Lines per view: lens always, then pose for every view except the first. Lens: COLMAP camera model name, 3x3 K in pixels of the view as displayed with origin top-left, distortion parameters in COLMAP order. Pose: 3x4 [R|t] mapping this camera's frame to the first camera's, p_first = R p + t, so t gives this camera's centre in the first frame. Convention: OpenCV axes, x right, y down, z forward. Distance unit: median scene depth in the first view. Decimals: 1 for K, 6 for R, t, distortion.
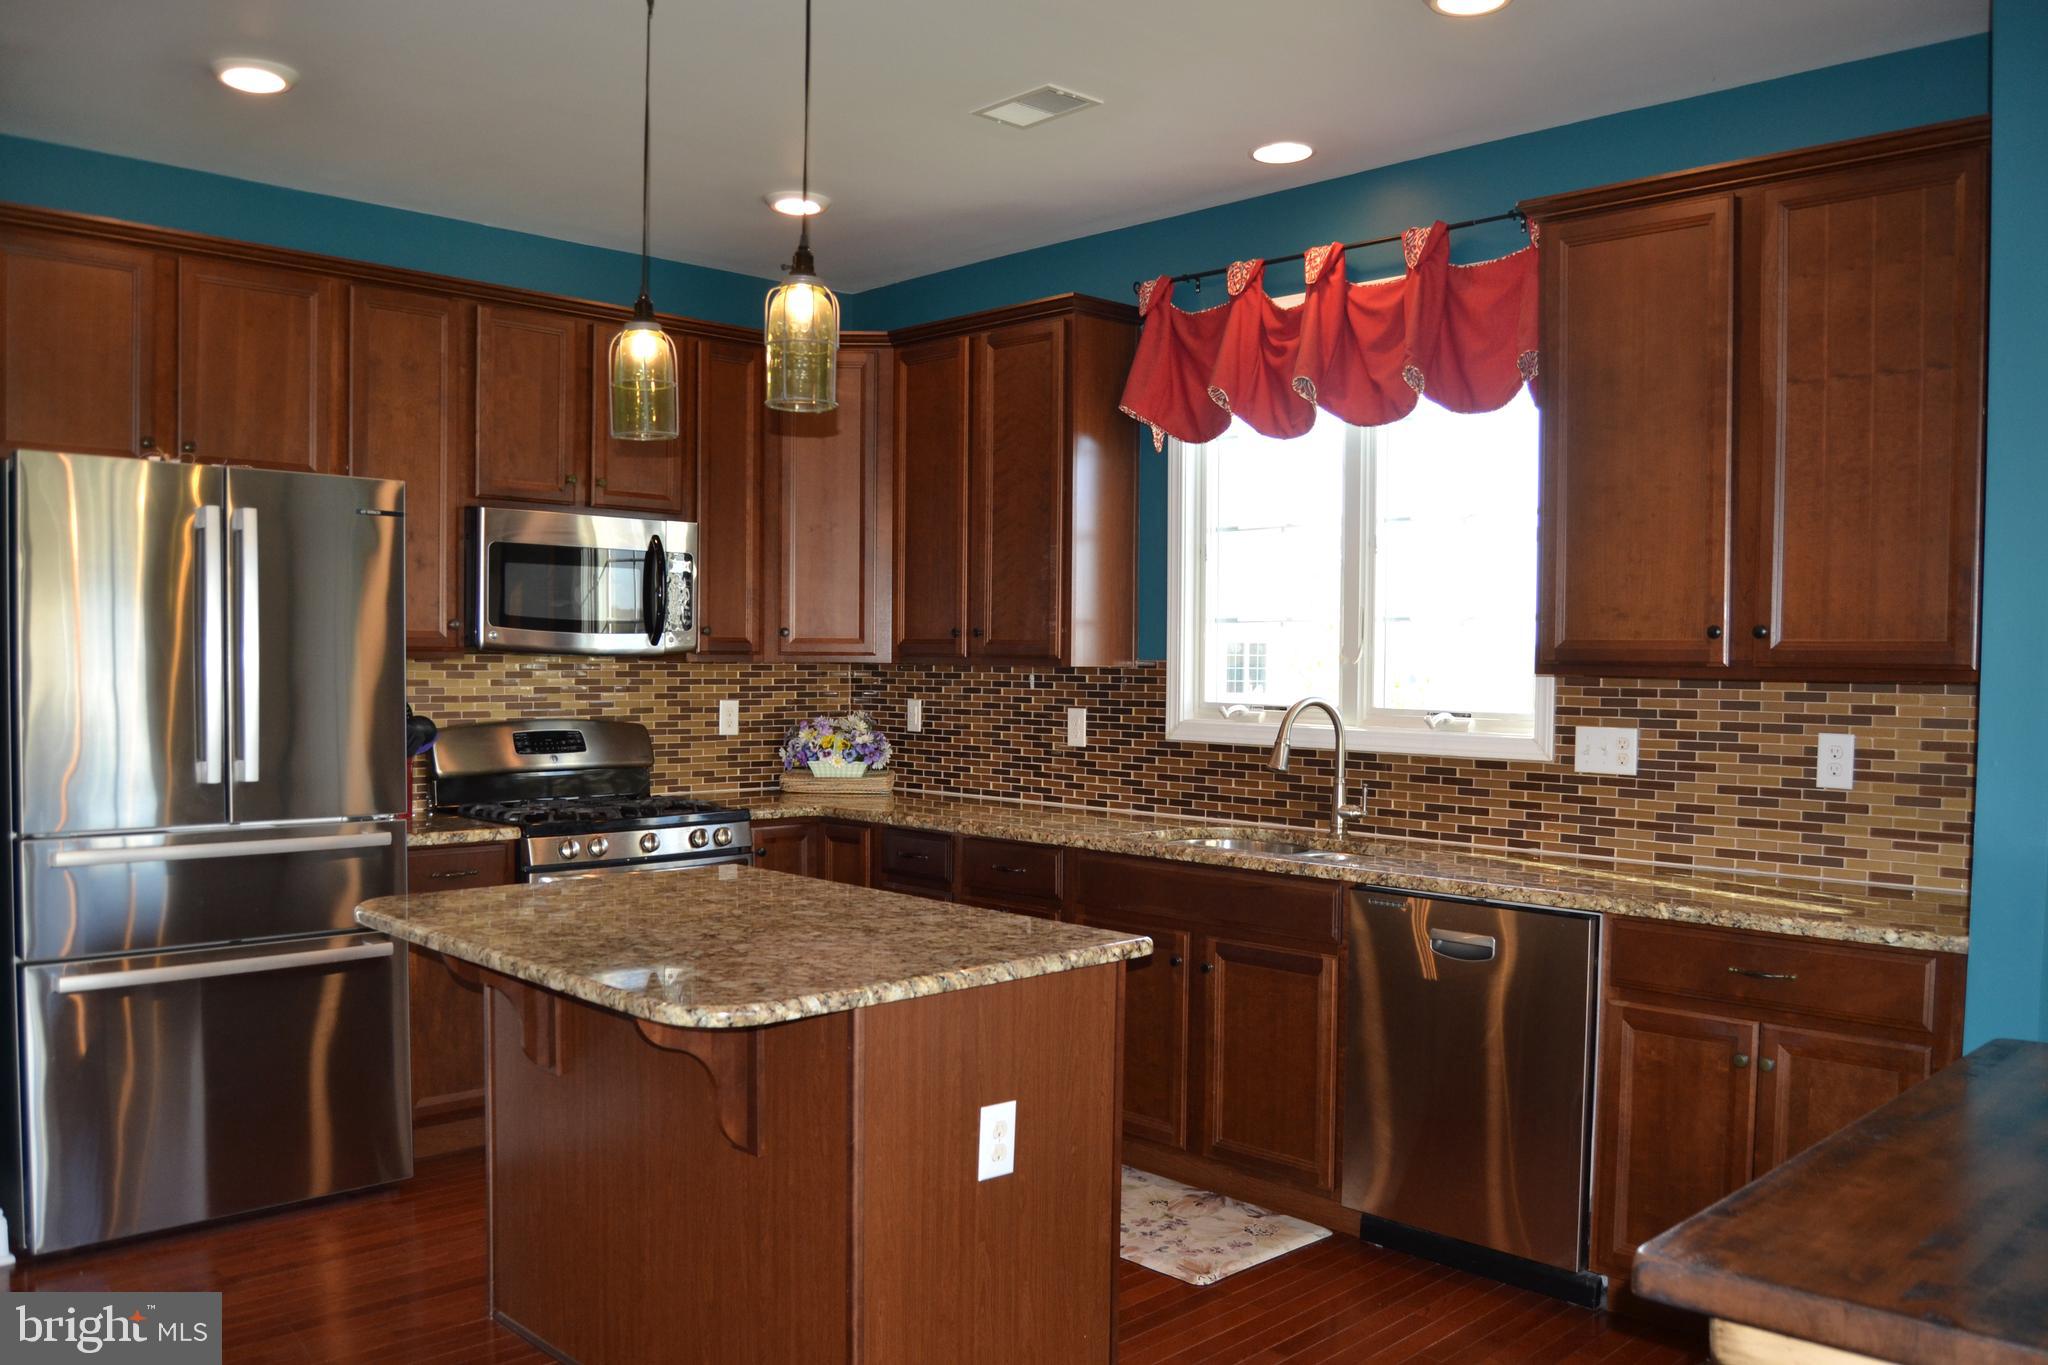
lens RADIAL K [[1678.3, 0, 1007.4], [0, 1678.3, 694.7], [0, 0, 1]] dist [-0.084514, 0.056266]
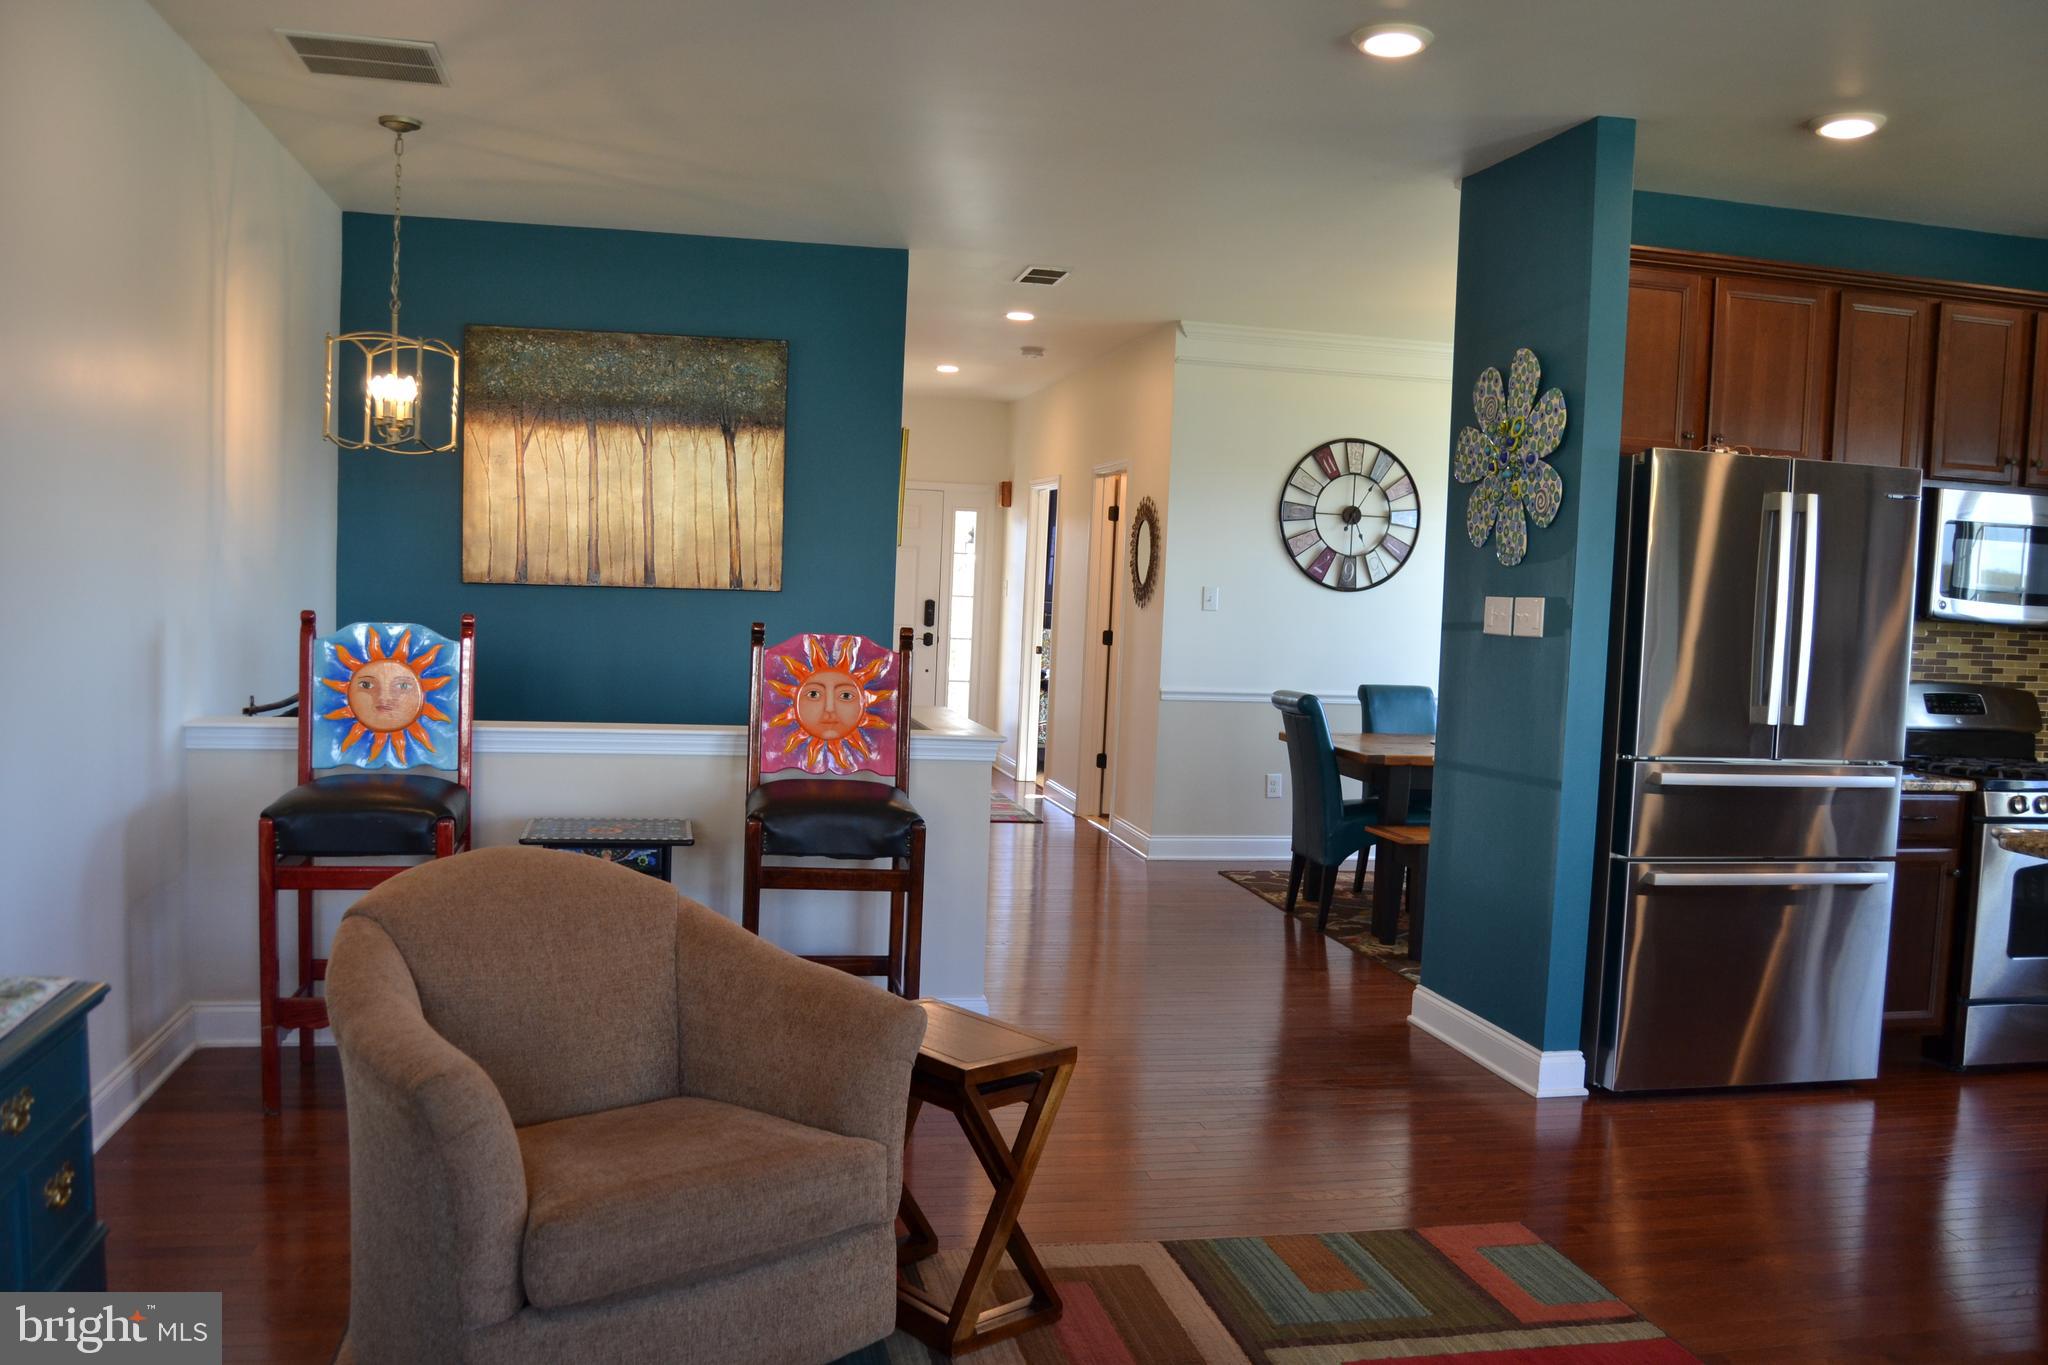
lens RADIAL K [[1678.3, 0, 1035.1], [0, 1678.3, 680.8], [0, 0, 1]] dist [-0.084514, 0.056266]
pose [[0.845263, 0.058418, -0.531147, -0.220056], [-0.045543, 0.998265, 0.037317, 0.001086], [0.532406, -0.007353, 0.846457, -0.219717]]
